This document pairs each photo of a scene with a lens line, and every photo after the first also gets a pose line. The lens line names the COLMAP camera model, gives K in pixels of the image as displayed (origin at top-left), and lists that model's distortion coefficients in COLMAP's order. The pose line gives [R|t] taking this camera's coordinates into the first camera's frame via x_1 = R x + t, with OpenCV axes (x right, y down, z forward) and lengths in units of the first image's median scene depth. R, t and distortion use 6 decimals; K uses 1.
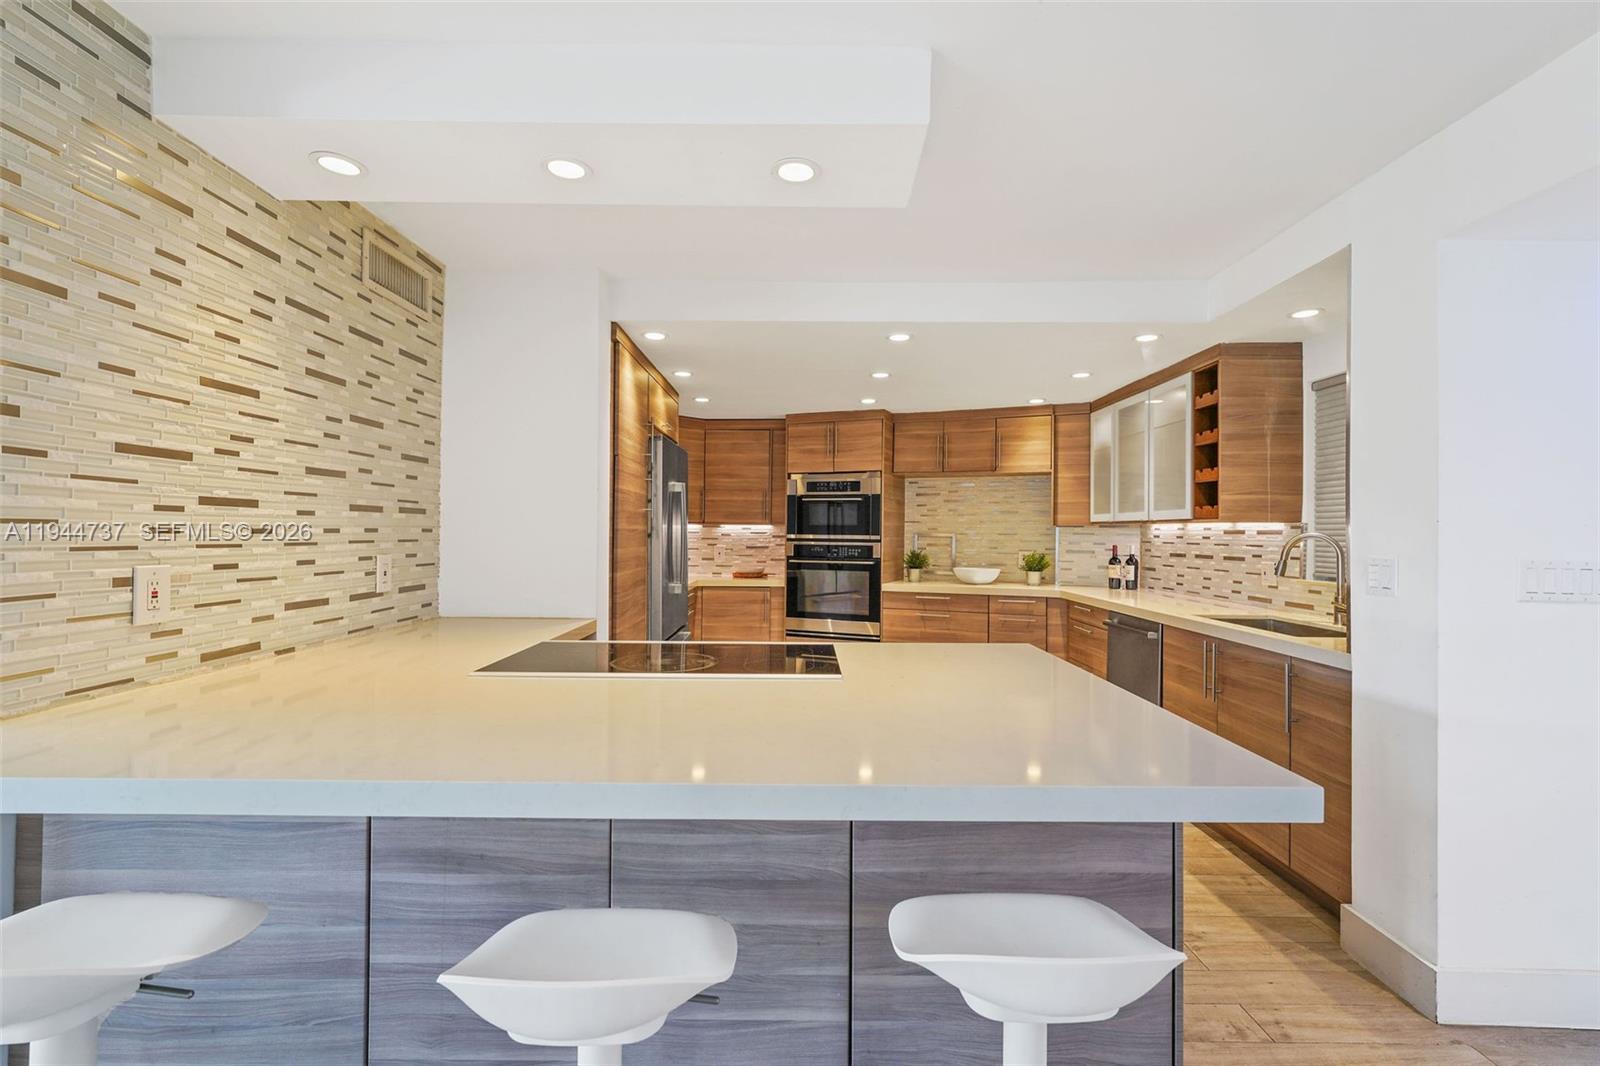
lens RADIAL K [[718.0, 0, 800.0], [0, 718.0, 533.0], [0, 0, 1]] dist [0.001902, 0.000131]
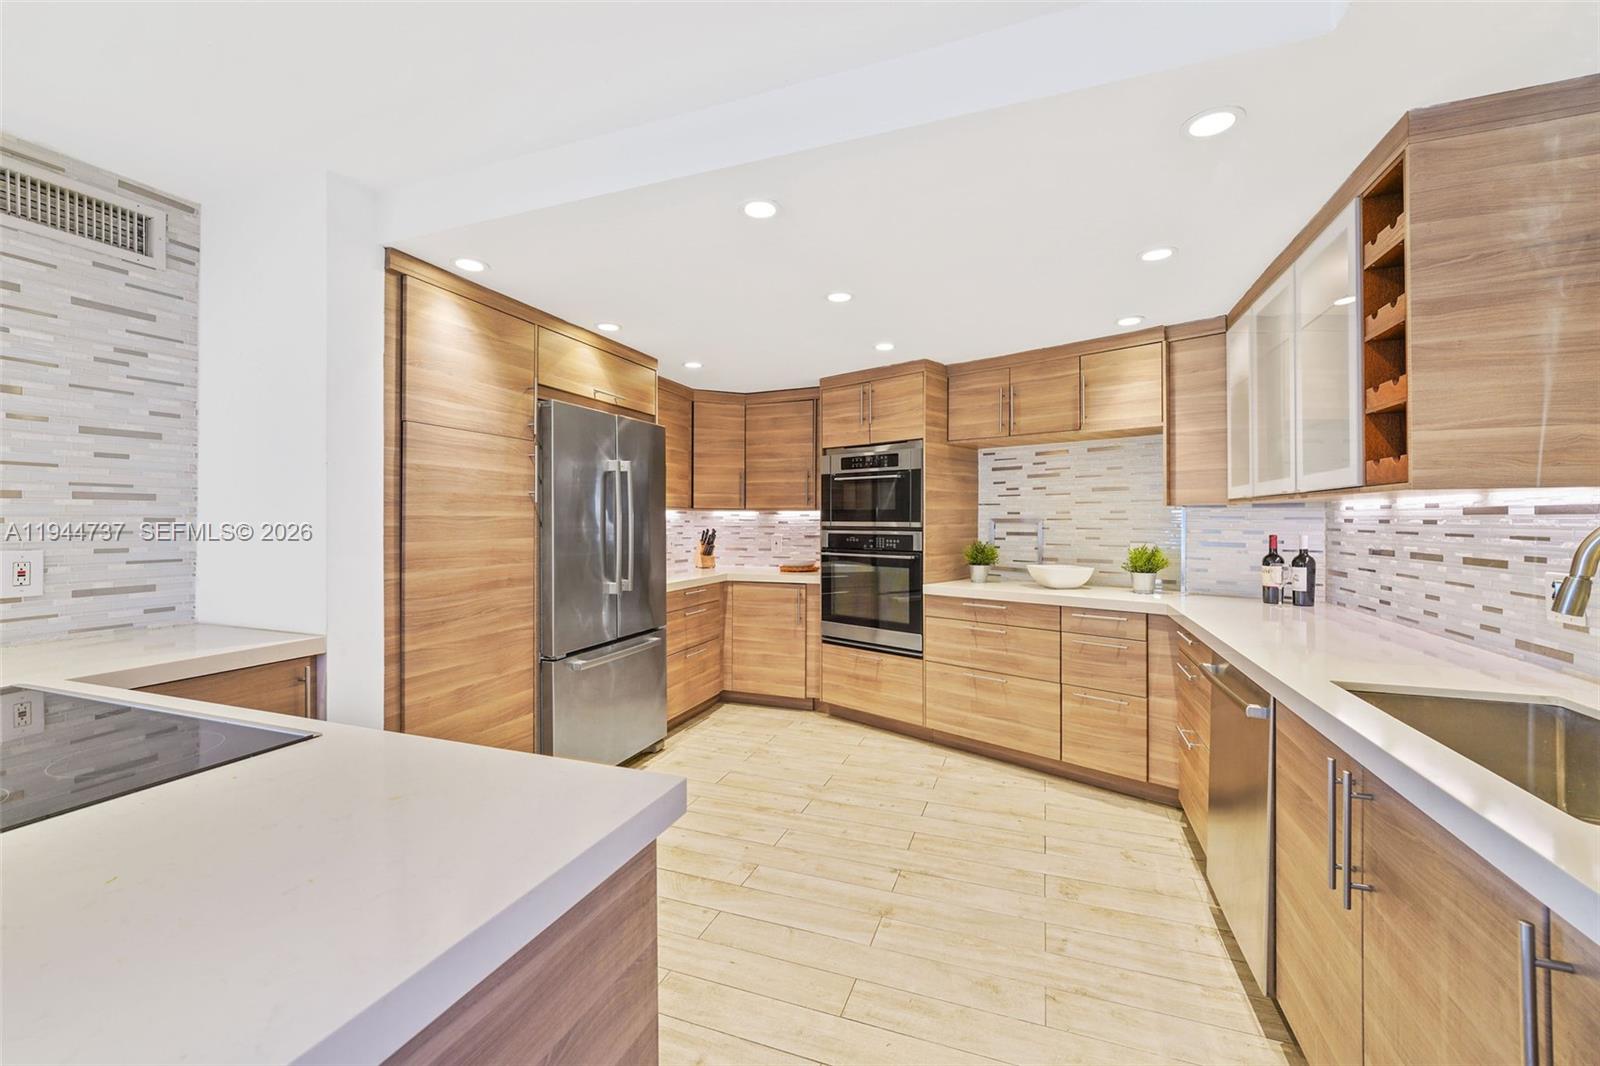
lens RADIAL K [[646.8, 0, 798.3], [0, 646.8, 517.8], [0, 0, 1]] dist [0.000970, 0.000151]
pose [[0.936804, -0.009720, -0.349720, 0.305454], [0.008031, 0.999948, -0.006278, 0.002804], [0.349763, 0.003073, 0.936833, 0.395036]]
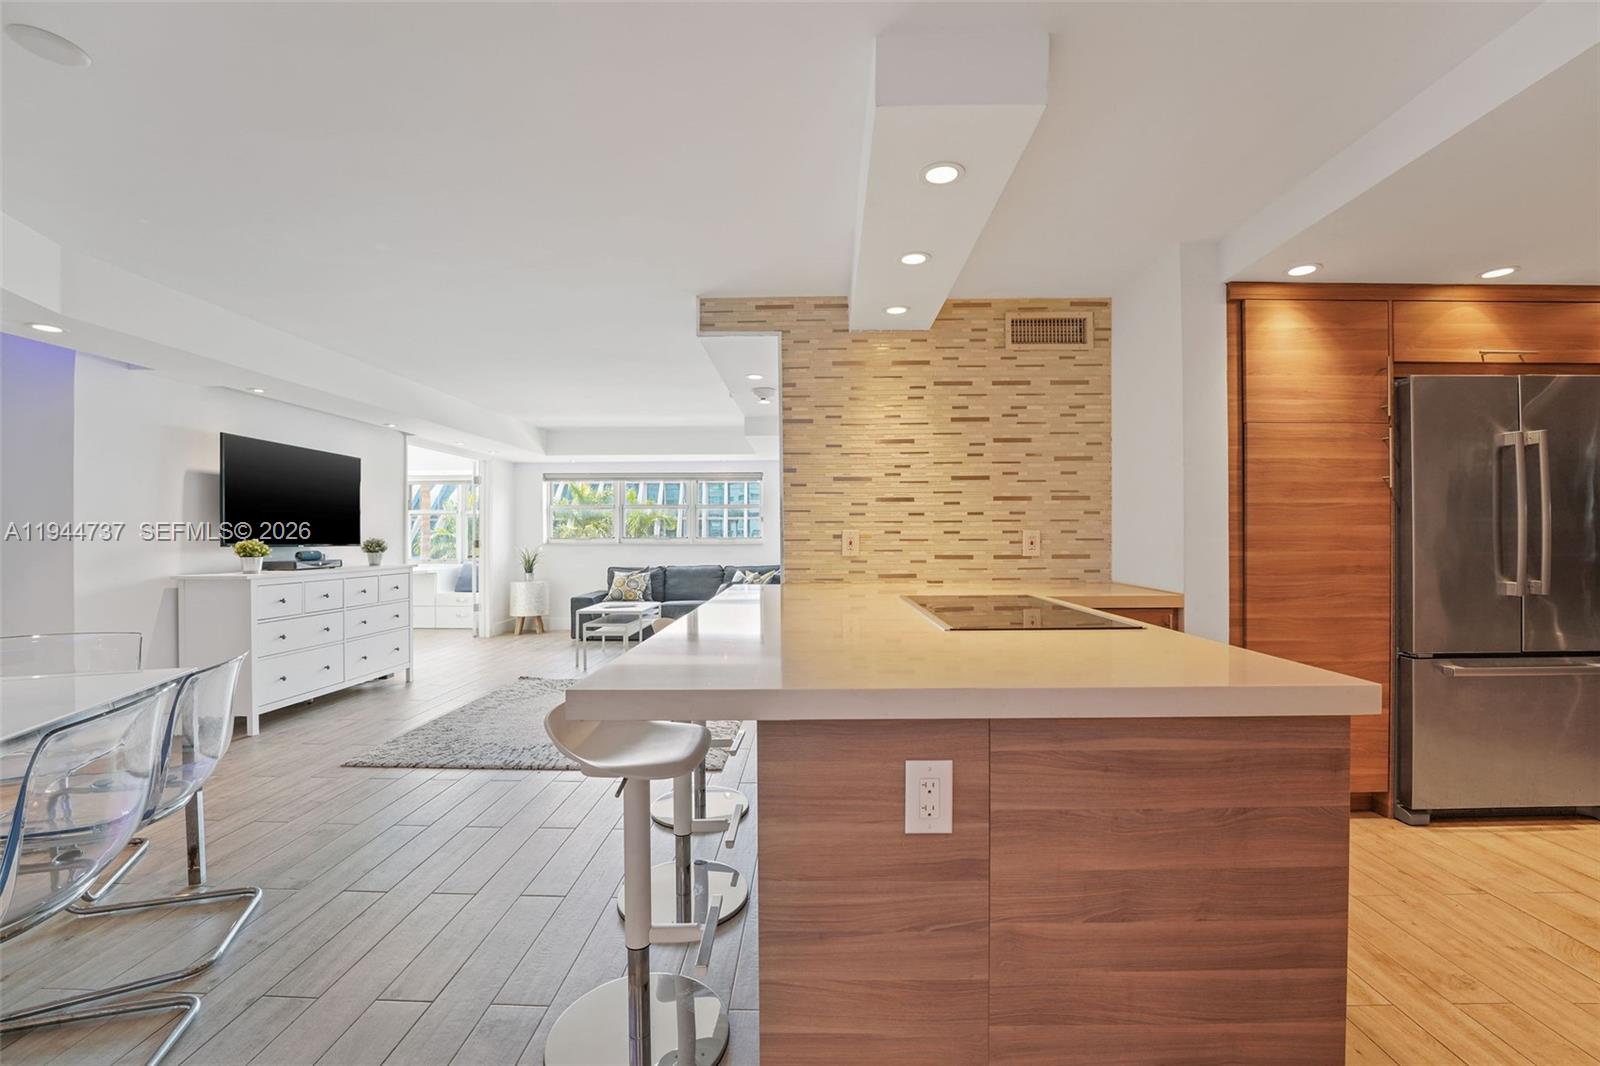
lens RADIAL K [[653.6, 0, 804.0], [0, 653.6, 533.4], [0, 0, 1]] dist [-0.032680, 0.000612]
pose [[-0.017084, -0.010432, -0.999800, 0.455176], [0.003710, 0.999938, -0.010497, 0.030954], [0.999847, -0.003888, -0.017044, 0.359769]]
